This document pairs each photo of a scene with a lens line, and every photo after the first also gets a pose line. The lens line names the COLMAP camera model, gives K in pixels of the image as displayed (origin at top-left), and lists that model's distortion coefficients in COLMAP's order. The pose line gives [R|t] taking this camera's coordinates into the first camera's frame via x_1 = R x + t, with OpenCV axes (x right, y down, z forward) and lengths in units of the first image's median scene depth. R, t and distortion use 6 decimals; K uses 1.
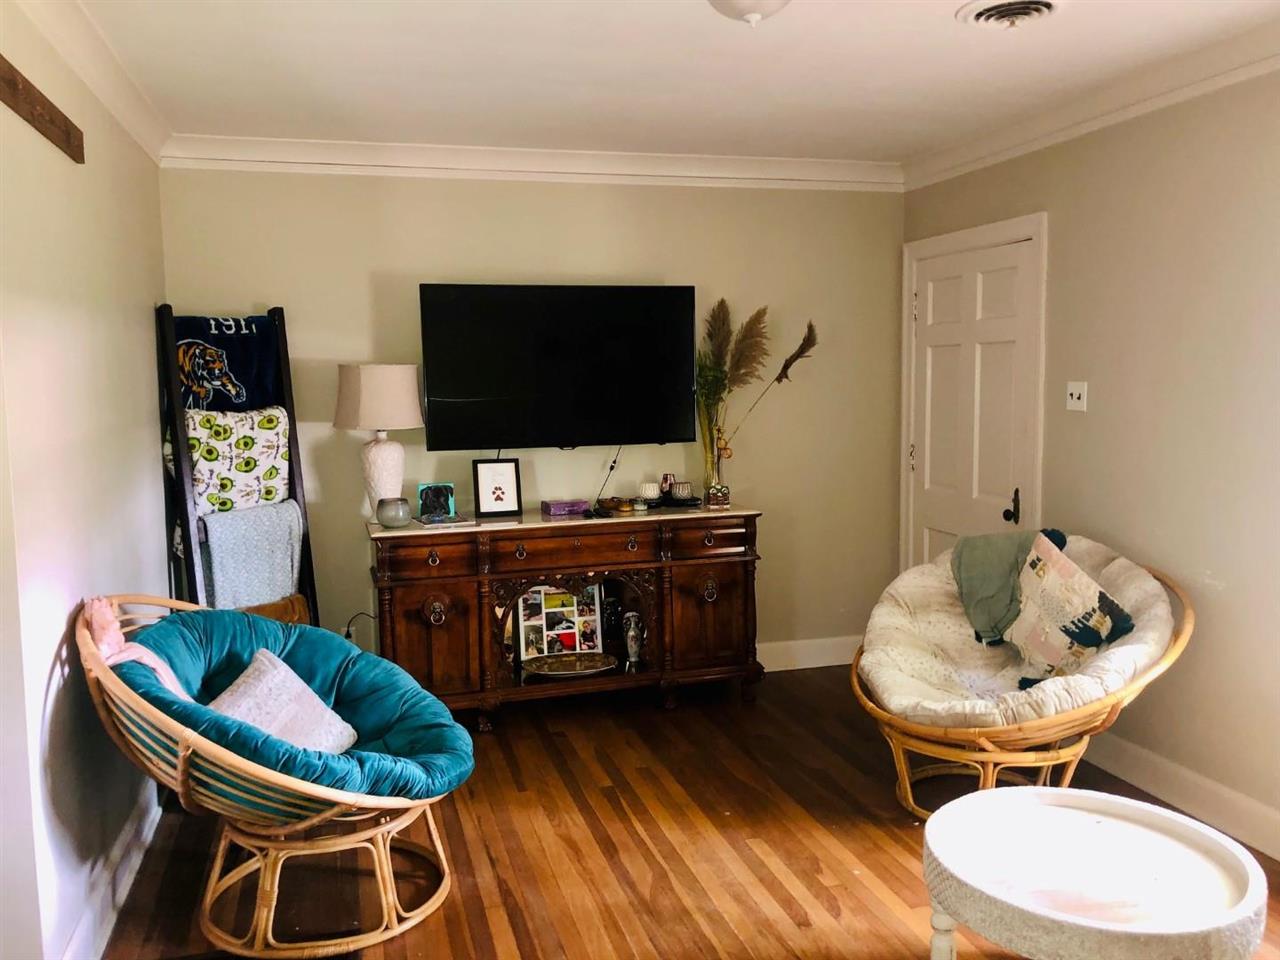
lens RADIAL K [[1047.9, 0, 634.4], [0, 1047.9, 485.5], [0, 0, 1]] dist [0.016748, -0.023540]
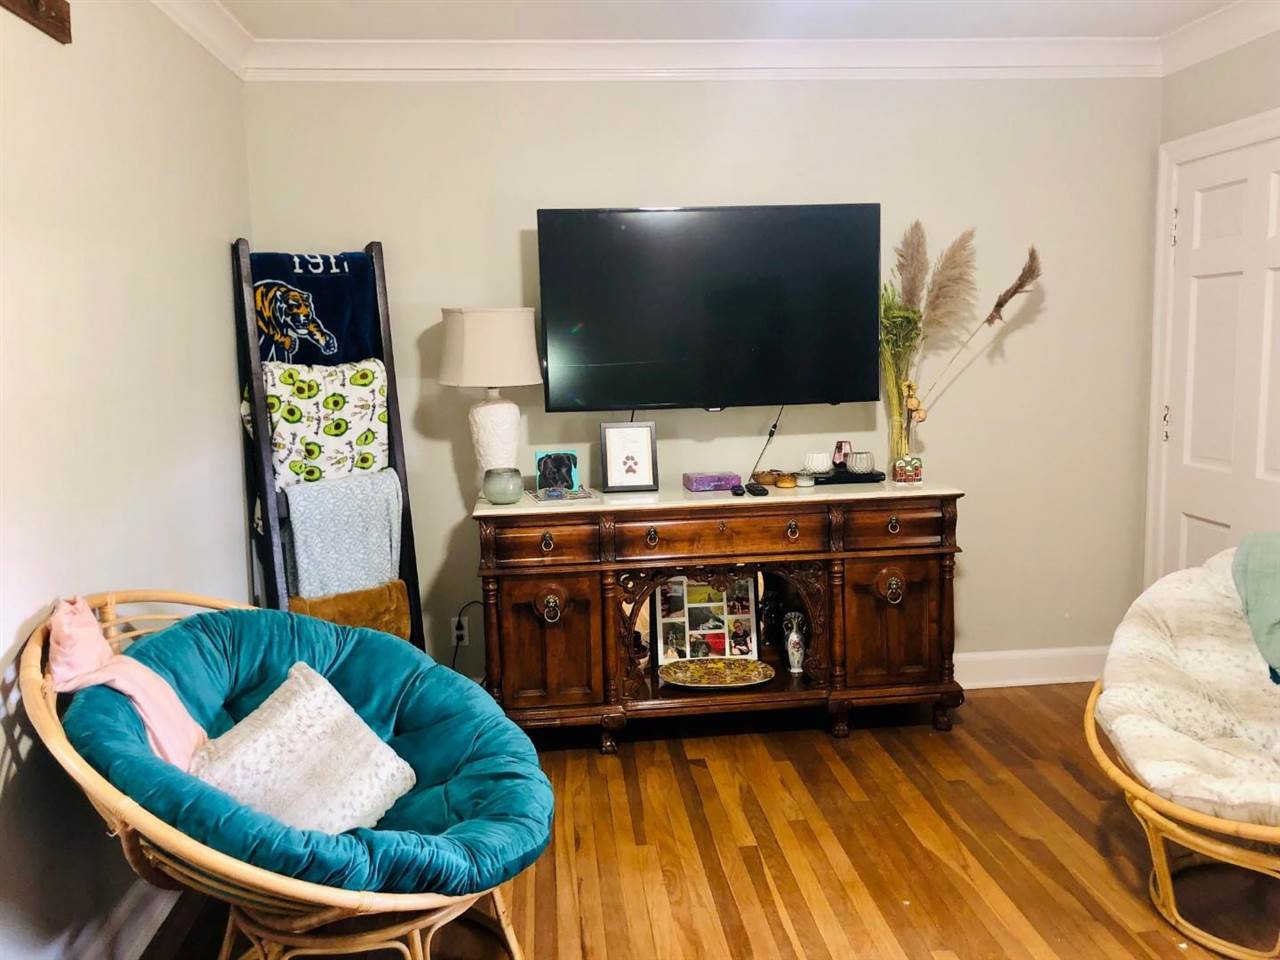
lens RADIAL K [[1047.9, 0, 644.7], [0, 1047.9, 472.3], [0, 0, 1]] dist [0.016748, -0.023540]
pose [[0.984154, 0.013233, -0.176819, 0.028187], [-0.008961, 0.999649, 0.024939, -0.006724], [0.177087, -0.022960, 0.983927, 0.203953]]
